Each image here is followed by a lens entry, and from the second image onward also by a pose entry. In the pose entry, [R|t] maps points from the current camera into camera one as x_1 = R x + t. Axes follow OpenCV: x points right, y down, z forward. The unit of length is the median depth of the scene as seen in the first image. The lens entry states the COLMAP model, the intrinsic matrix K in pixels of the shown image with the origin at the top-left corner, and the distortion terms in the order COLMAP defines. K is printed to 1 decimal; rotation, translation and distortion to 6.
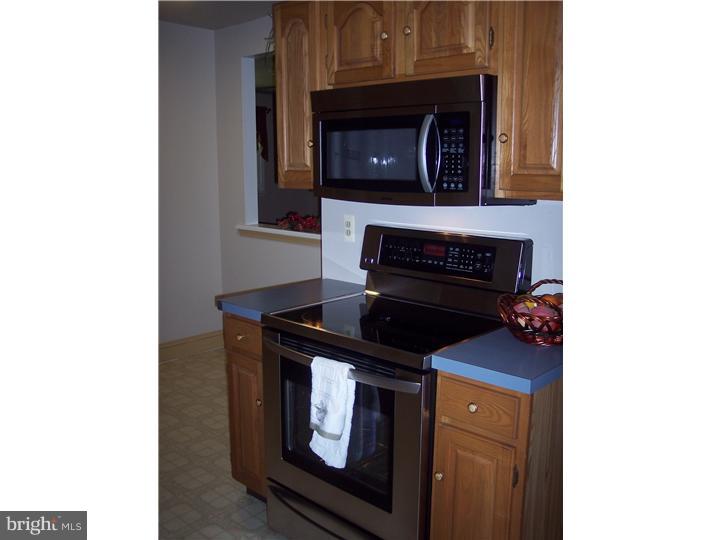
lens RADIAL K [[648.1, 0, 360.0], [0, 648.1, 270.0], [0, 0, 1]] dist [-0.087622, 0.006439]
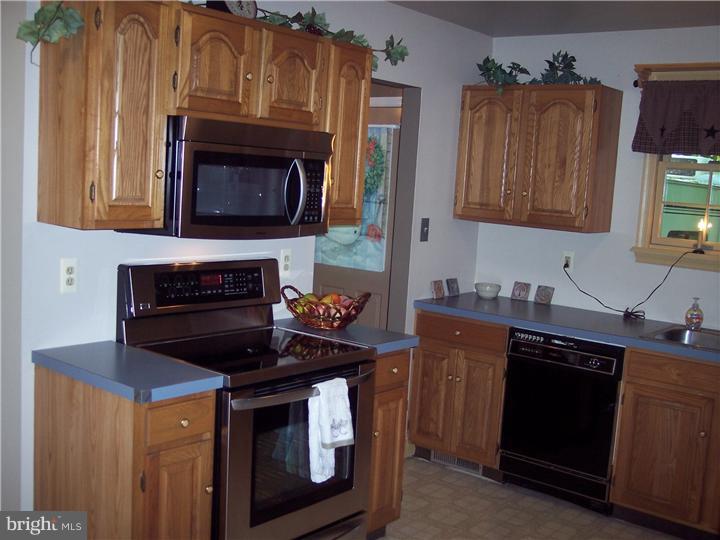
lens RADIAL K [[821.2, 0, 360.0], [0, 821.2, 270.0], [0, 0, 1]] dist [-0.011199, 0.005057]
pose [[-0.093050, -0.115885, 0.988895, -1.300958], [0.111027, 0.985802, 0.125970, -0.200929], [-0.989452, 0.121515, -0.078862, 0.950228]]
